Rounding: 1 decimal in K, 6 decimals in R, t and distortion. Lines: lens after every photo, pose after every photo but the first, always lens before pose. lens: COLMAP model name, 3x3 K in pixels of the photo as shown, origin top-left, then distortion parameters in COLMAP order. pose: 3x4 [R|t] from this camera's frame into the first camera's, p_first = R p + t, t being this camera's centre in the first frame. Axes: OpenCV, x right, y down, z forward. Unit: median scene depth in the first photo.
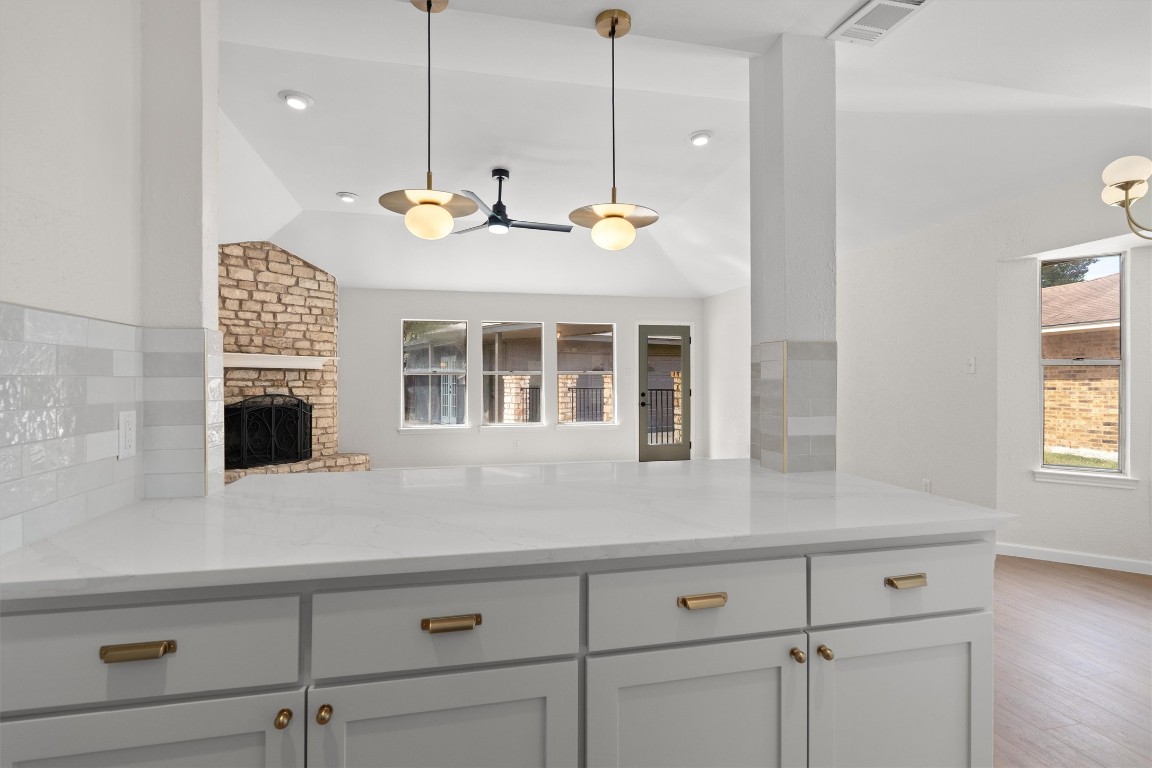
lens RADIAL K [[533.4, 0, 576.0], [0, 533.4, 384.0], [0, 0, 1]] dist [0.000890, -0.000013]
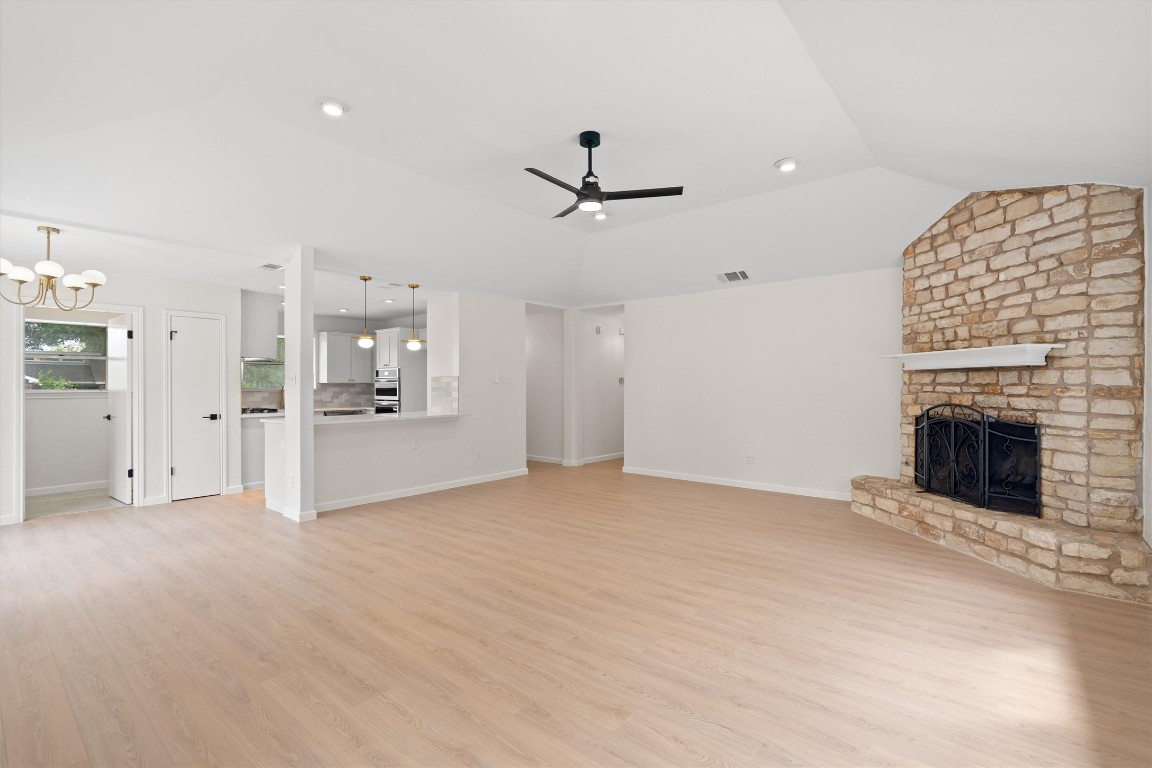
lens RADIAL K [[533.4, 0, 576.0], [0, 533.4, 384.0], [0, 0, 1]] dist [0.000890, -0.000013]
pose [[-0.802304, 0.003462, -0.596906, 0.275775], [0.003368, 0.999994, 0.001273, -0.010545], [0.596906, -0.000989, -0.802310, 1.220749]]
